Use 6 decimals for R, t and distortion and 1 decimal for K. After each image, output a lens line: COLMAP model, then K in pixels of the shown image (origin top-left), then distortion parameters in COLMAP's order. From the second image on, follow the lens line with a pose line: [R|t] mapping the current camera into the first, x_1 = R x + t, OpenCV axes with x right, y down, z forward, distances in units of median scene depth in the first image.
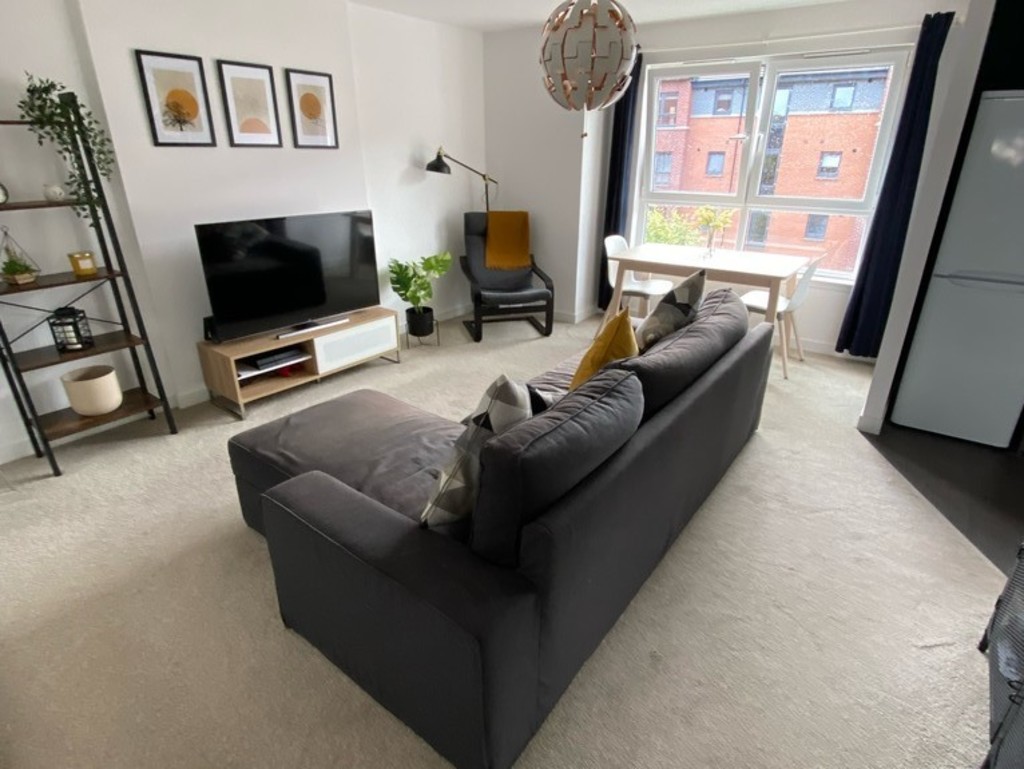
lens RADIAL K [[553.9, 0, 519.5], [0, 553.9, 379.7], [0, 0, 1]] dist [0.090291, -0.099212]
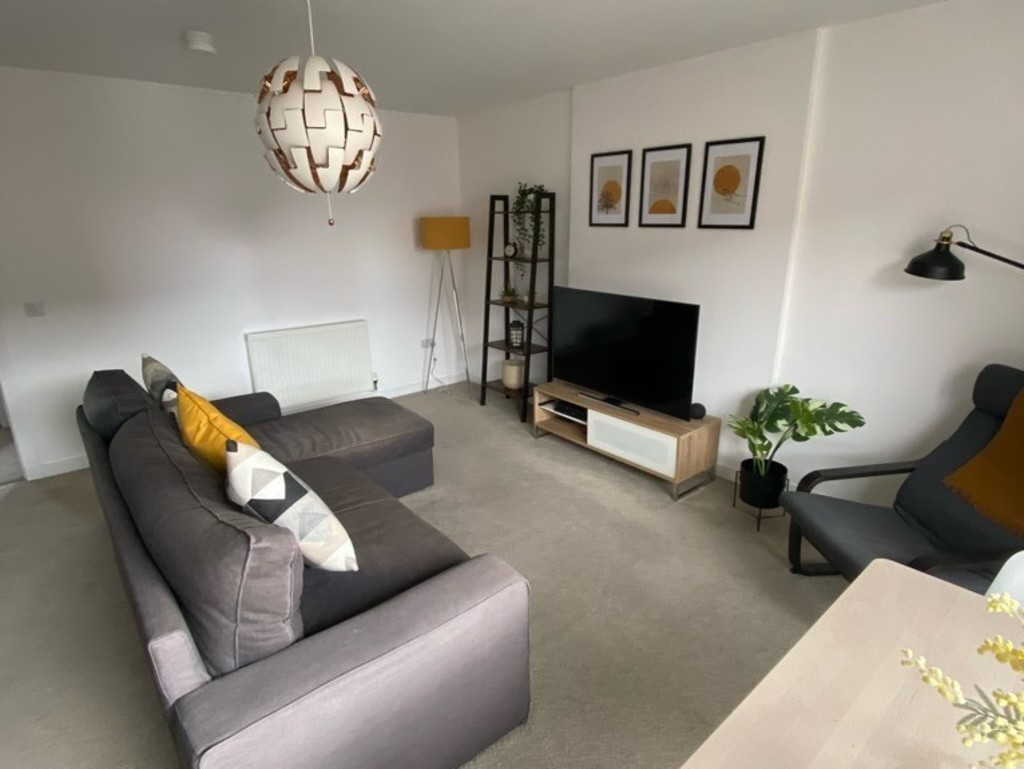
lens RADIAL K [[553.9, 0, 519.5], [0, 553.9, 379.7], [0, 0, 1]] dist [0.090291, -0.099212]
pose [[-0.235030, 0.255534, -0.937797, 0.595784], [-0.379939, 0.863907, 0.330621, -0.409264], [0.894655, 0.434012, -0.105956, 0.993879]]
